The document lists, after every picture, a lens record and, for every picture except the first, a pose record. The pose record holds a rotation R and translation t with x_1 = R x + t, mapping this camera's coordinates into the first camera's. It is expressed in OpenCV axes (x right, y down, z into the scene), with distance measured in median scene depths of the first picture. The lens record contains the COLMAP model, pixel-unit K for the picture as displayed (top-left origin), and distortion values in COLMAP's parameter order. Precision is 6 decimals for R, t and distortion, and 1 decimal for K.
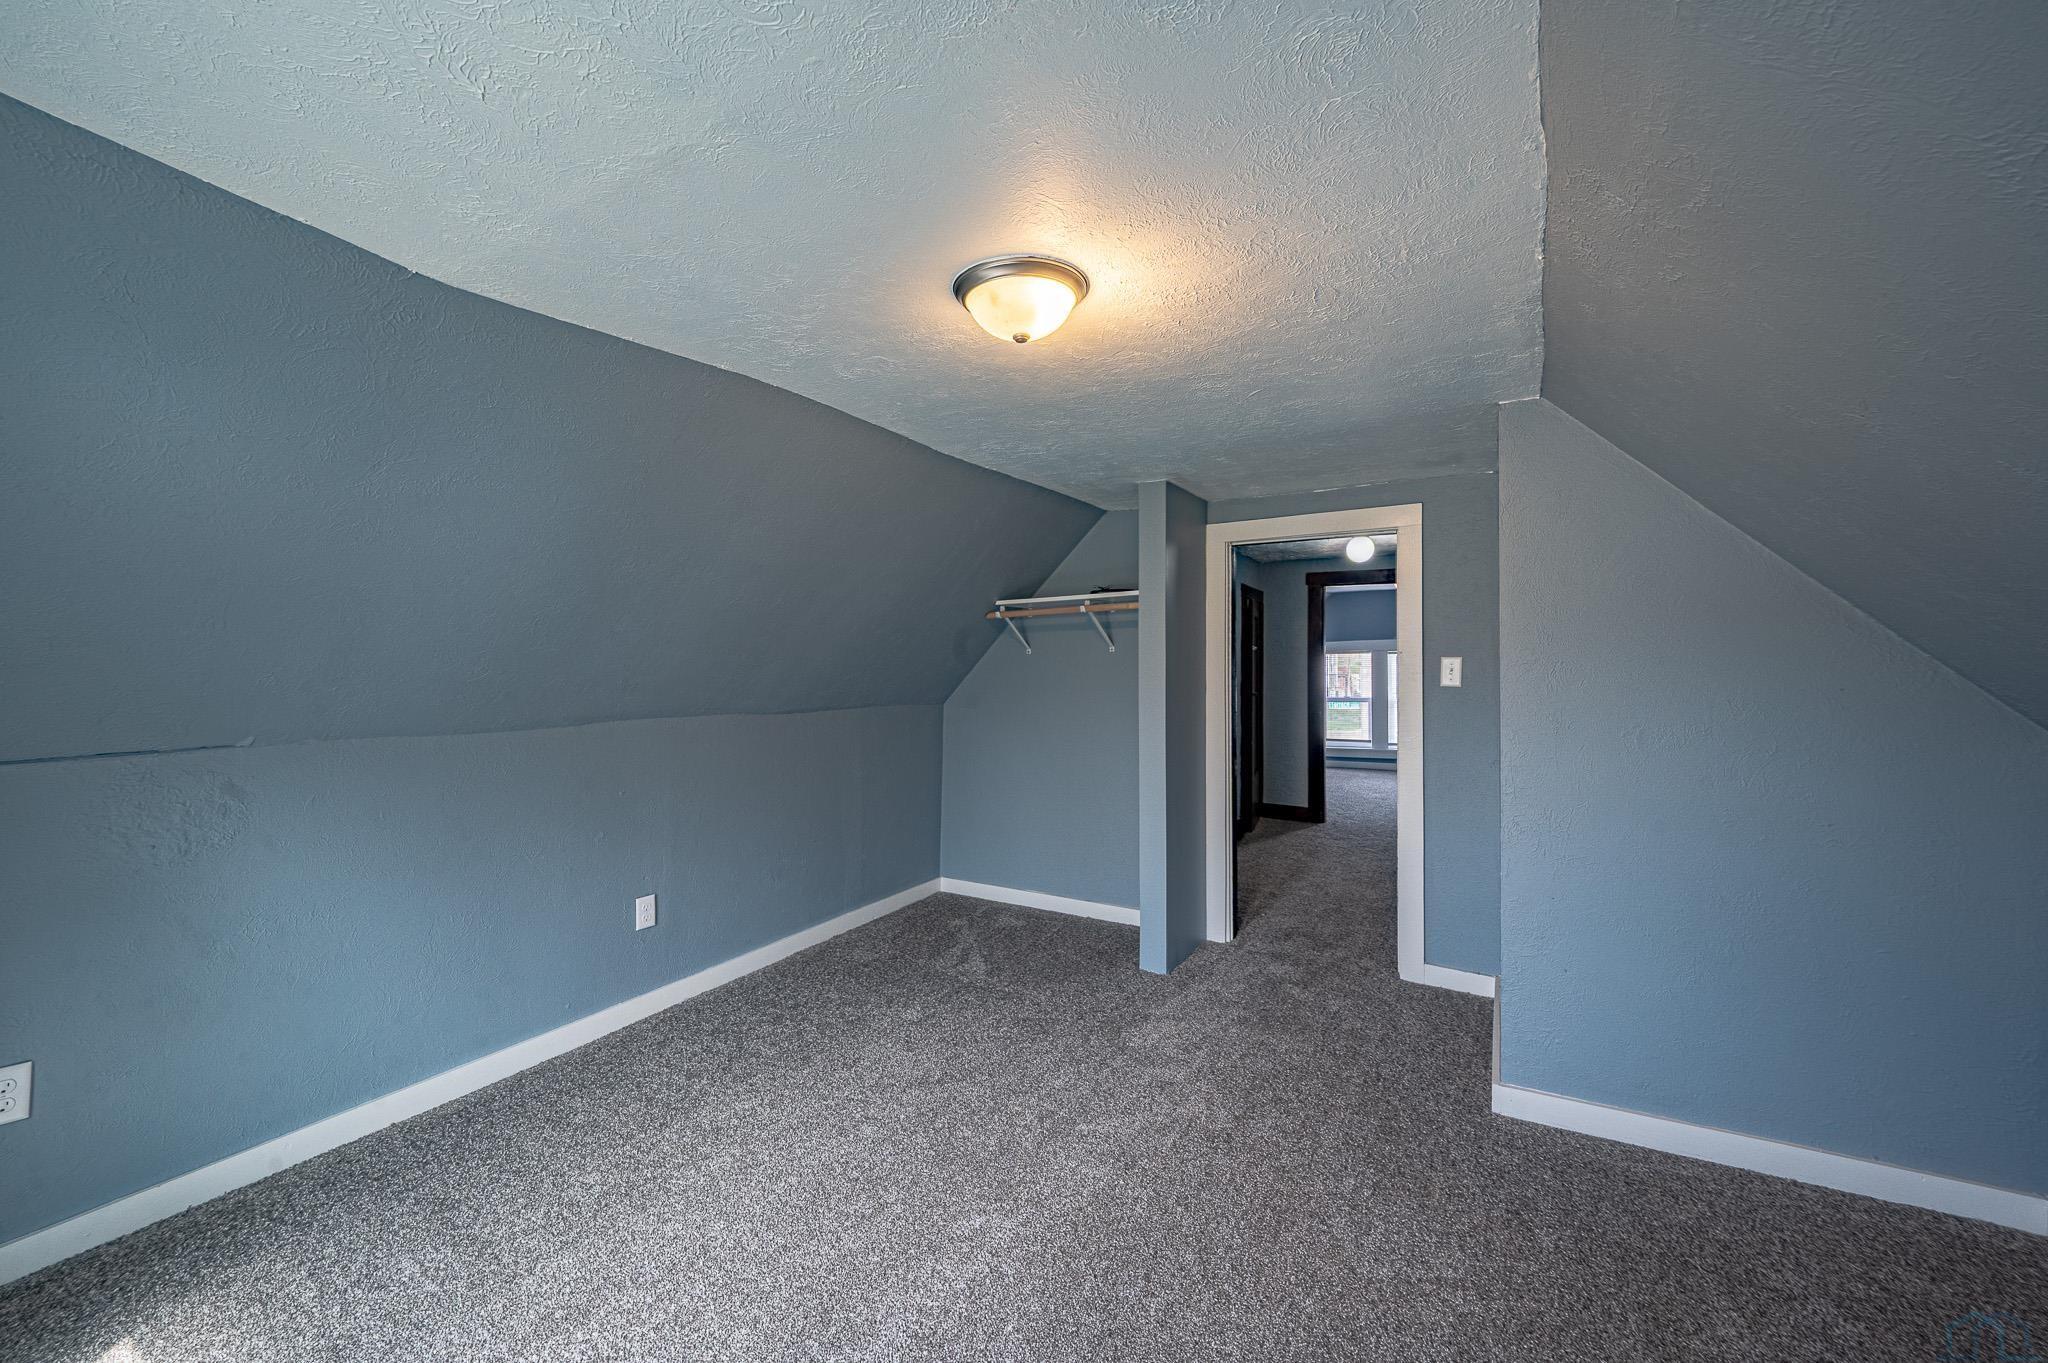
lens RADIAL K [[807.3, 0, 1023.7], [0, 807.3, 668.9], [0, 0, 1]] dist [0.000619, -0.000045]
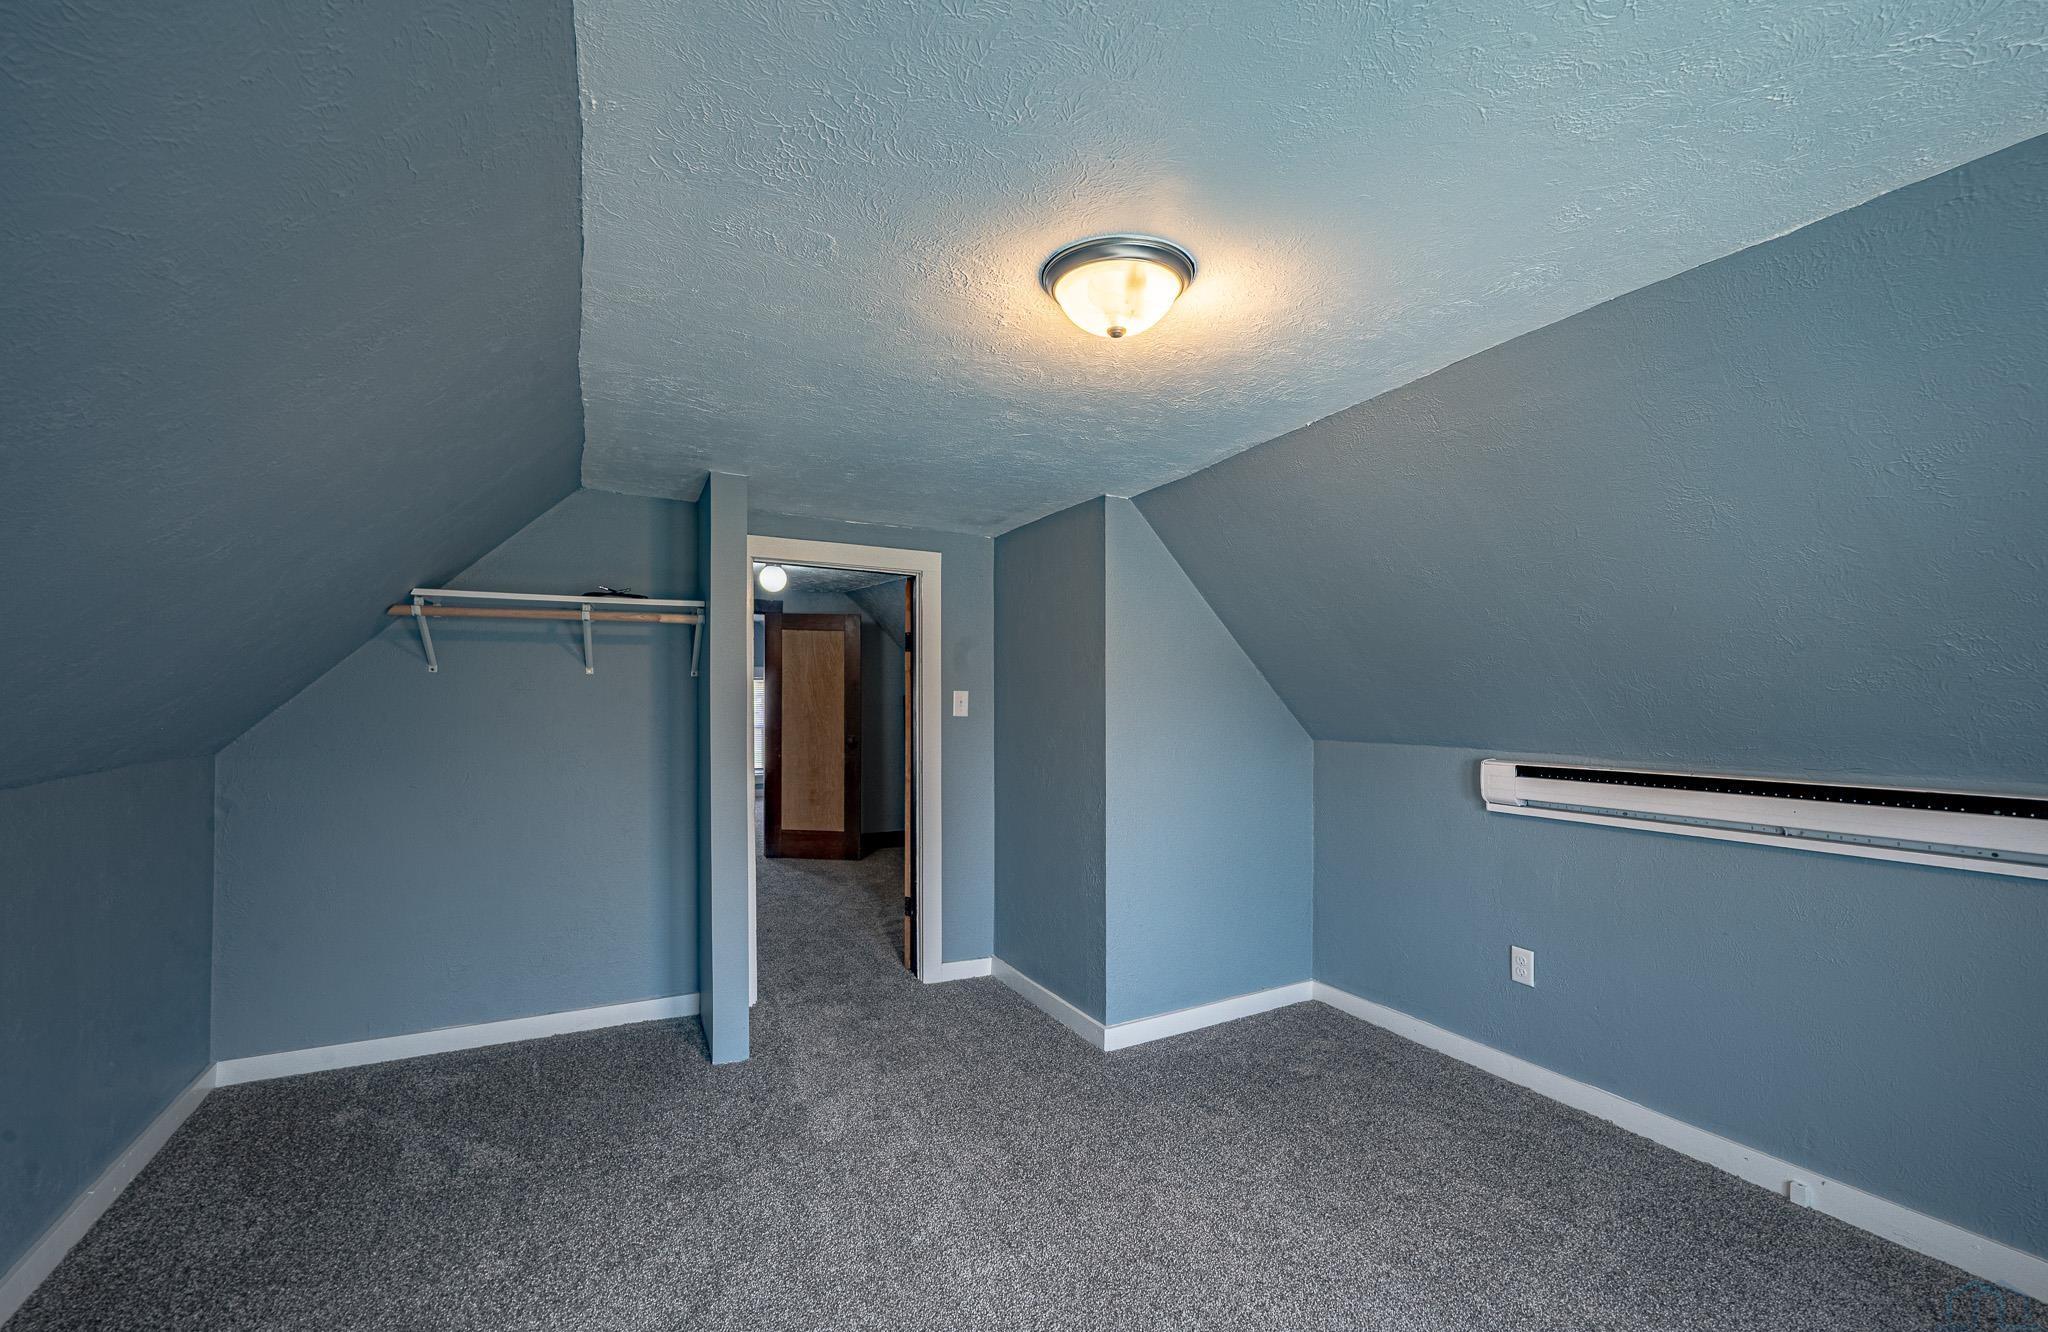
lens RADIAL K [[817.8, 0, 1016.5], [0, 817.8, 696.0], [0, 0, 1]] dist [-0.002119, -0.000137]
pose [[0.519943, 0.013144, 0.854100, -0.393436], [-0.011384, 0.999899, -0.008457, 0.001141], [-0.854125, -0.005326, 0.520040, 0.297881]]
